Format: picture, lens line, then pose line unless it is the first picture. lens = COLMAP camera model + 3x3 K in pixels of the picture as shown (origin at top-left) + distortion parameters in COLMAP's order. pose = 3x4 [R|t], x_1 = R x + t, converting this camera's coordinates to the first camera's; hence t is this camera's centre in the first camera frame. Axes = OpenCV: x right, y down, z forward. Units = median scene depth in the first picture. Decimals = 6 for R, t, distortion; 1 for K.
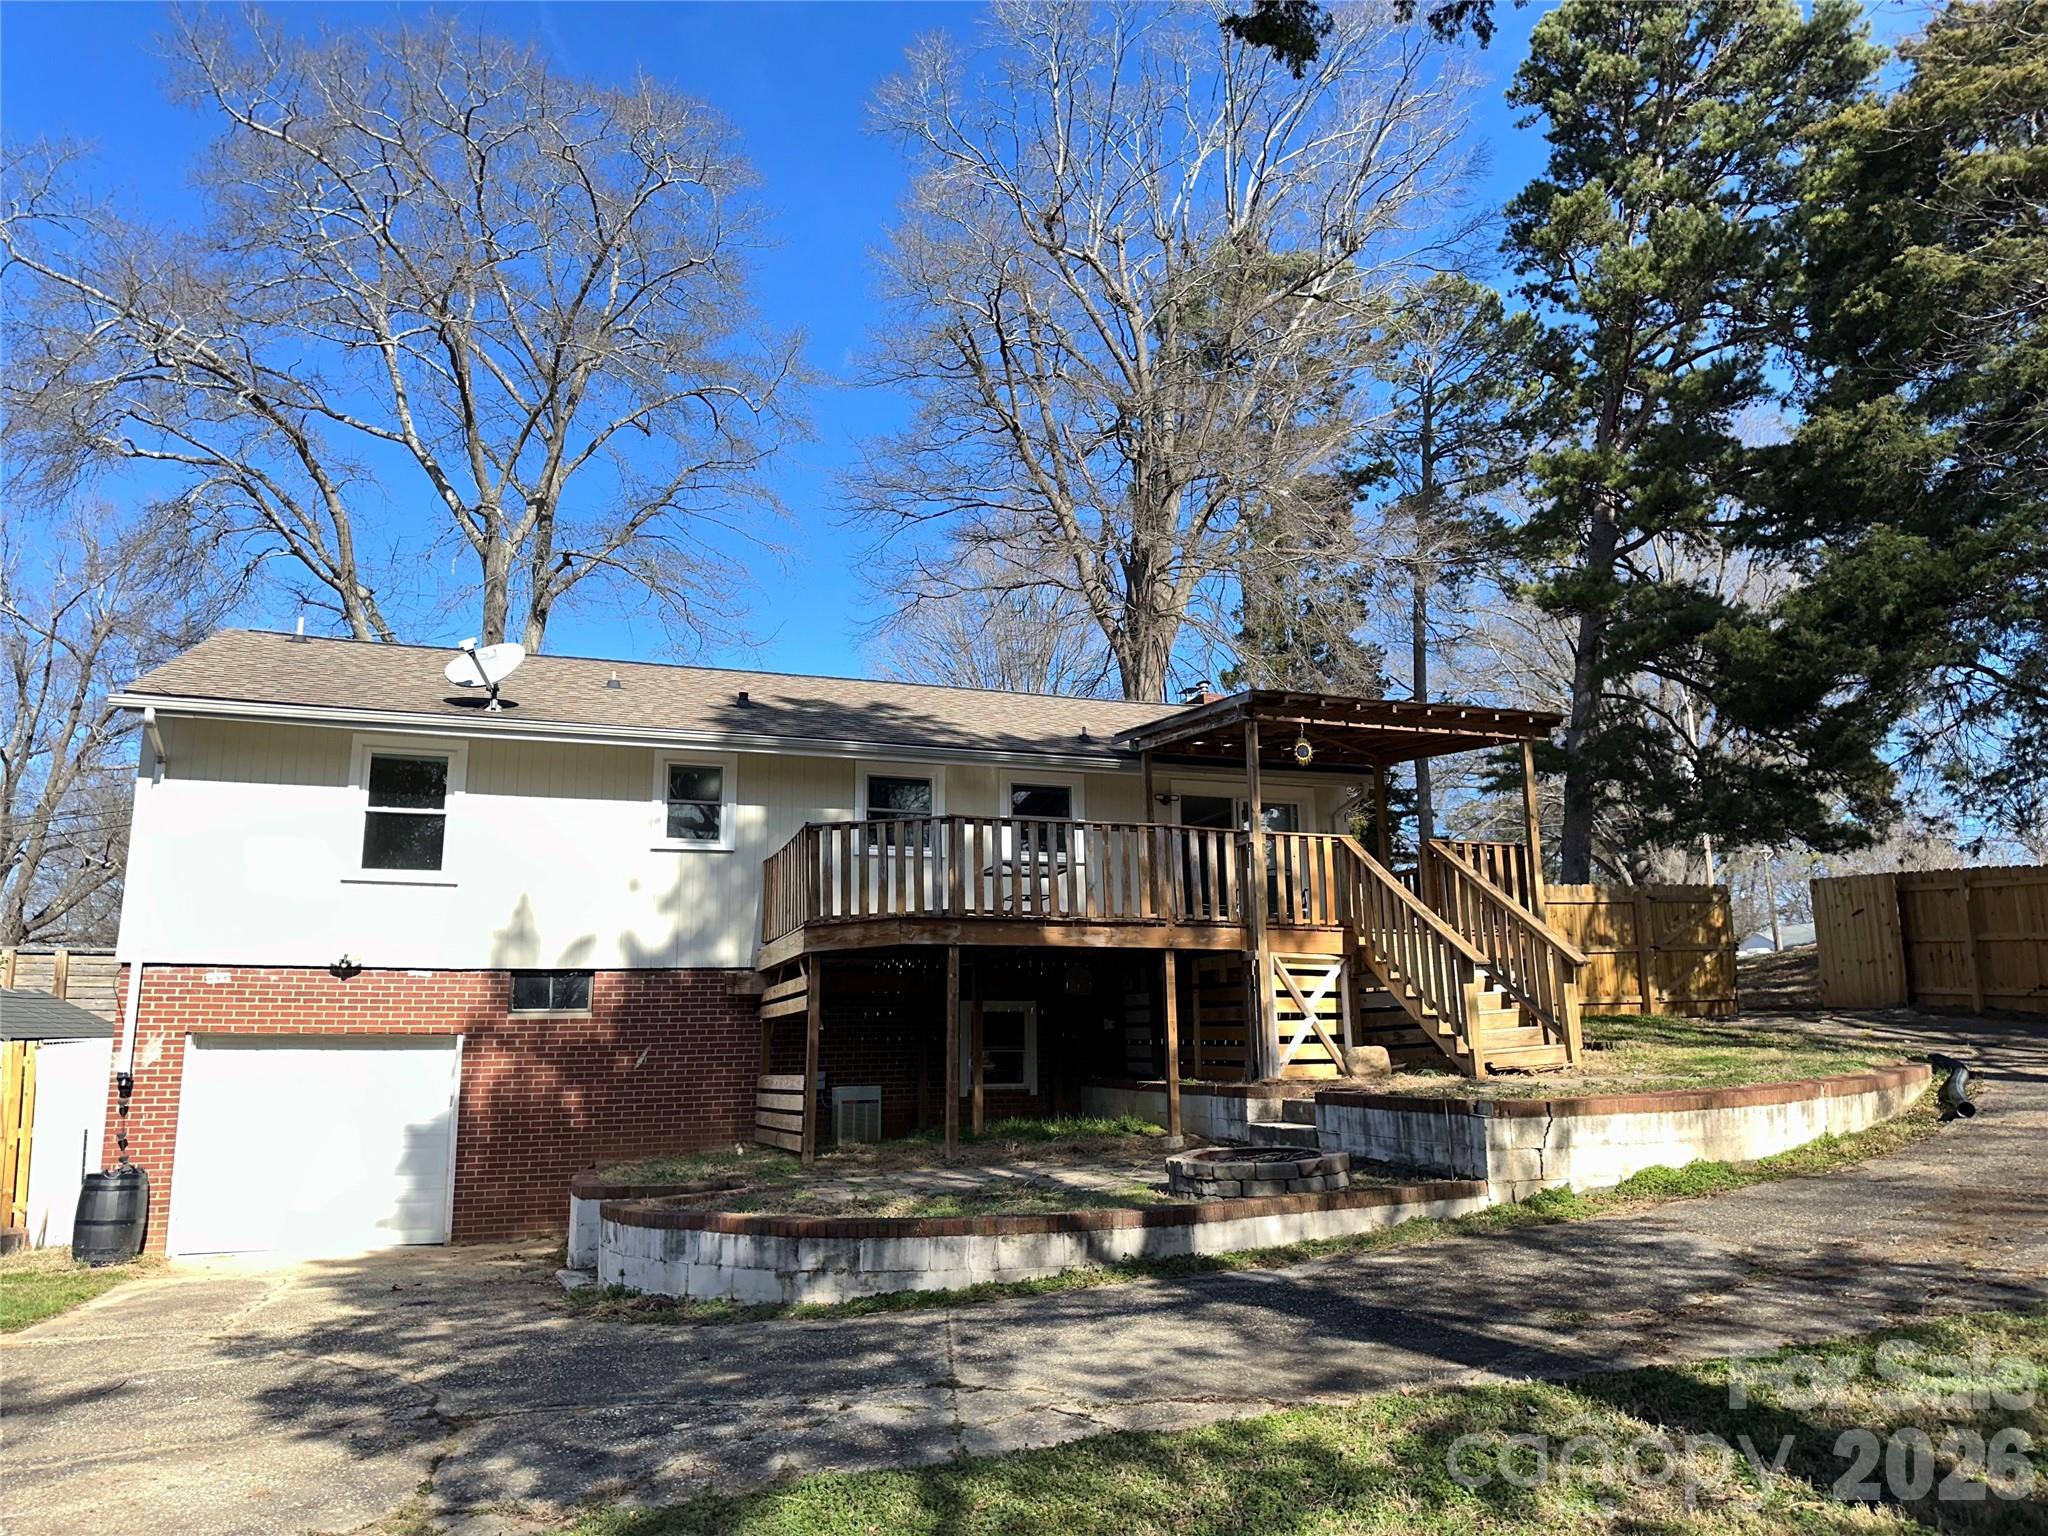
lens RADIAL K [[1442.4, 0, 1024.0], [0, 1442.4, 768.0], [0, 0, 1]] dist [0.082772, -0.106187]
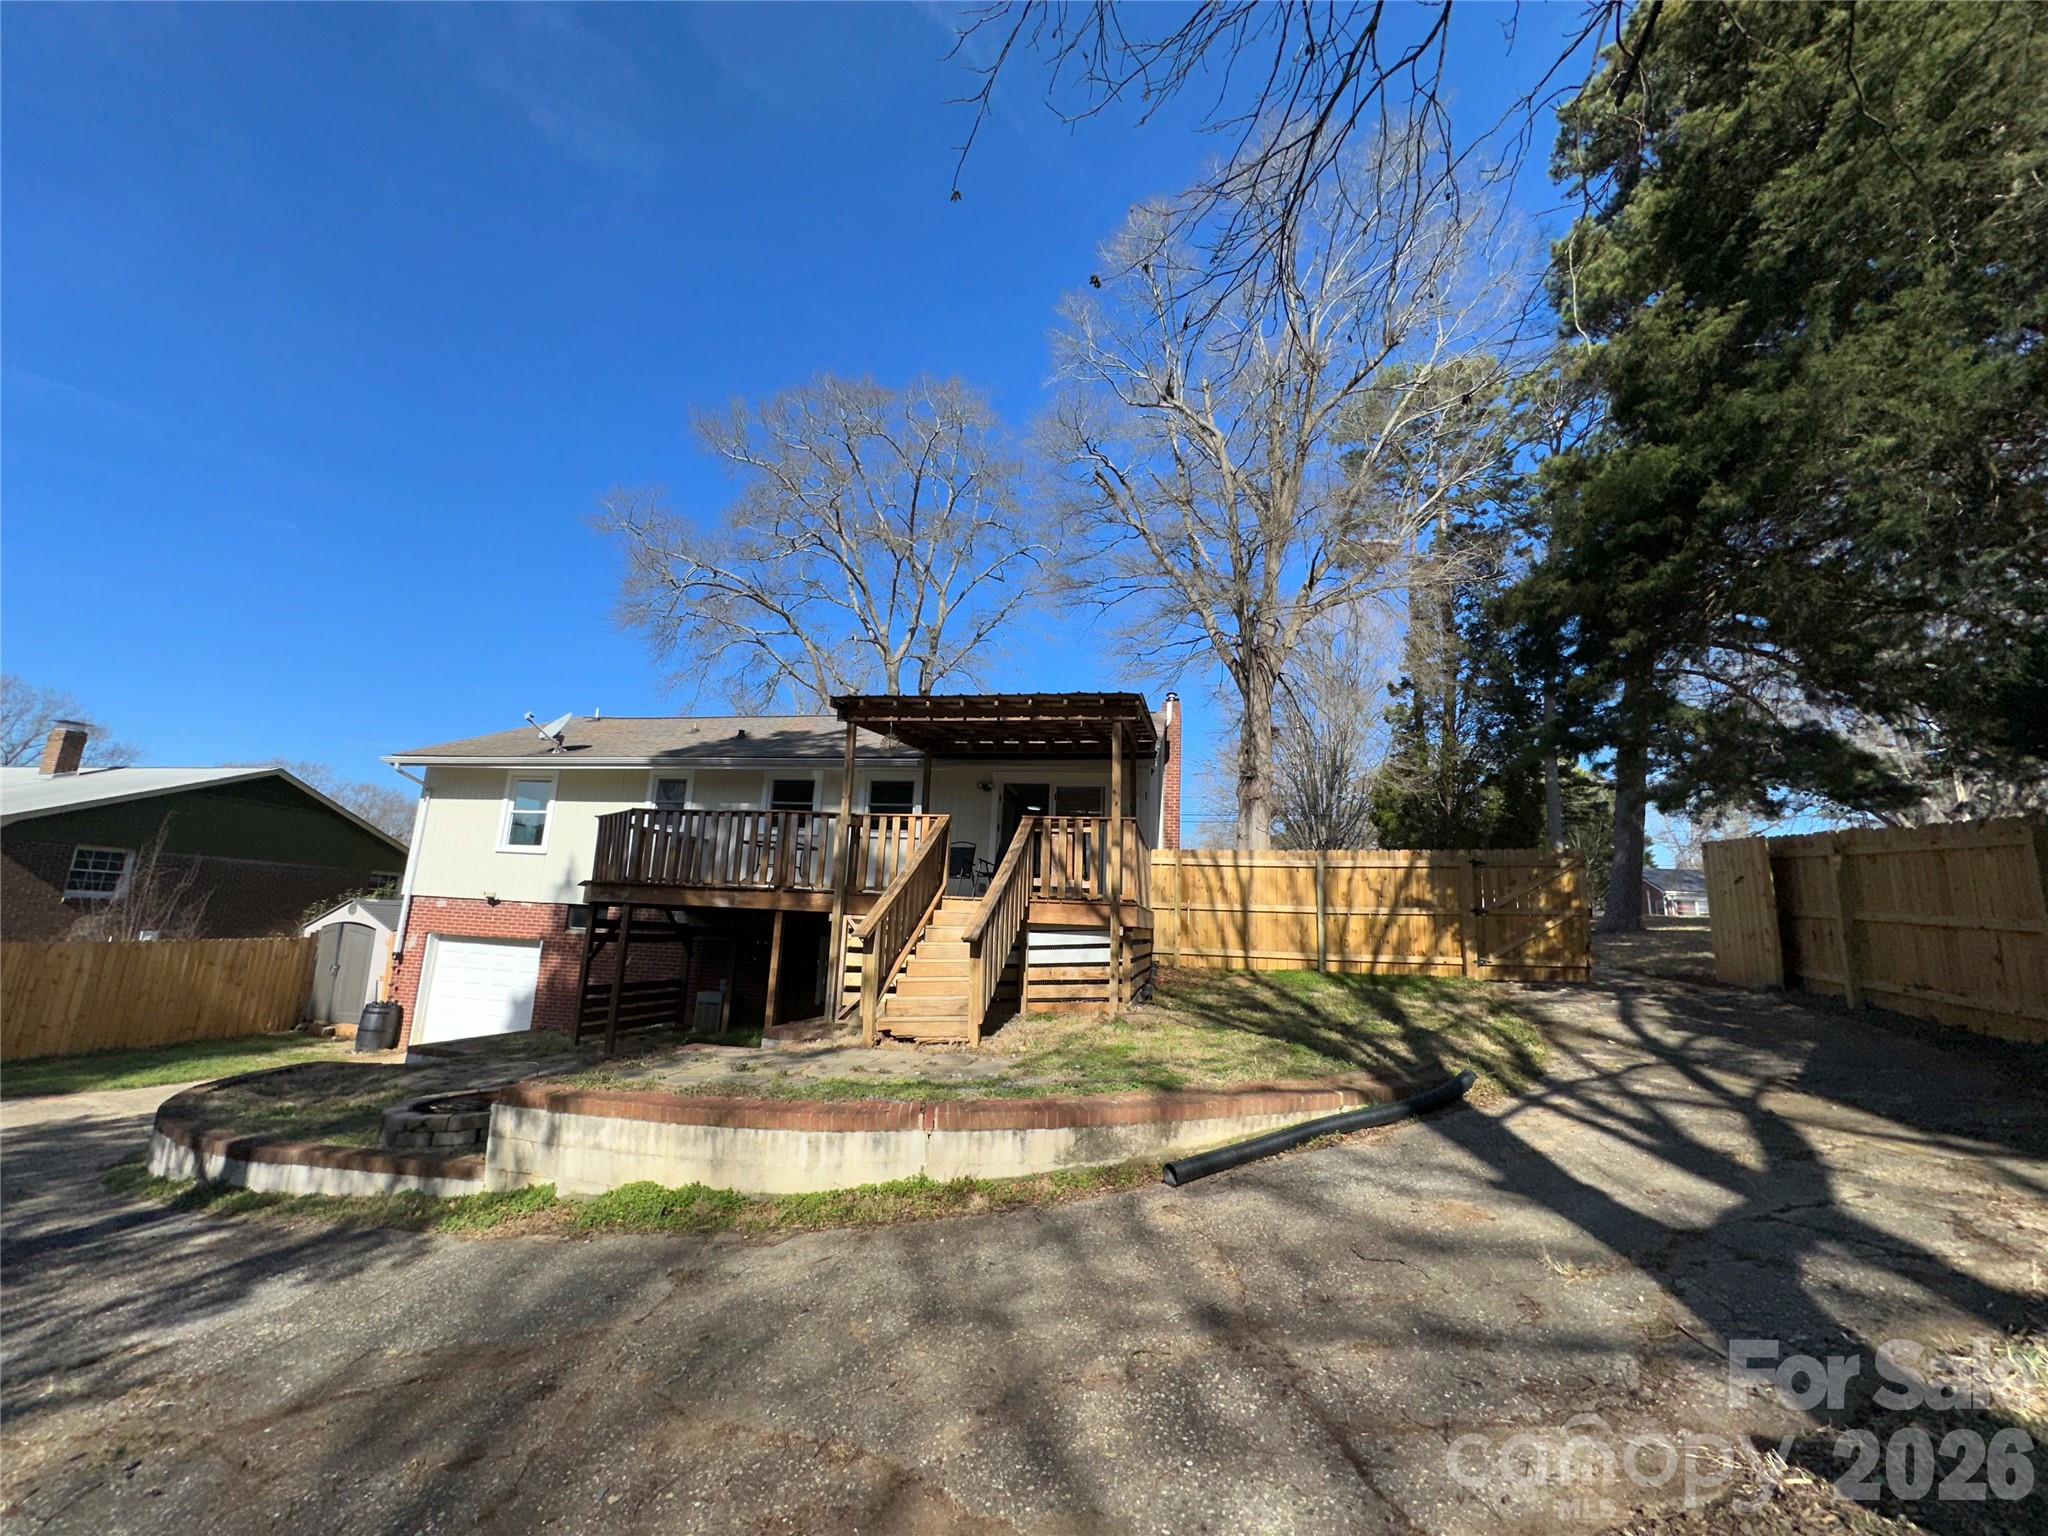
lens RADIAL K [[816.2, 0, 1024.0], [0, 816.2, 768.0], [0, 0, 1]] dist [-0.002479, -0.000038]
pose [[0.855066, -0.051624, -0.515942, 0.606251], [0.049065, 0.998622, -0.018604, 0.023335], [0.516192, -0.009407, 0.856421, 0.459122]]
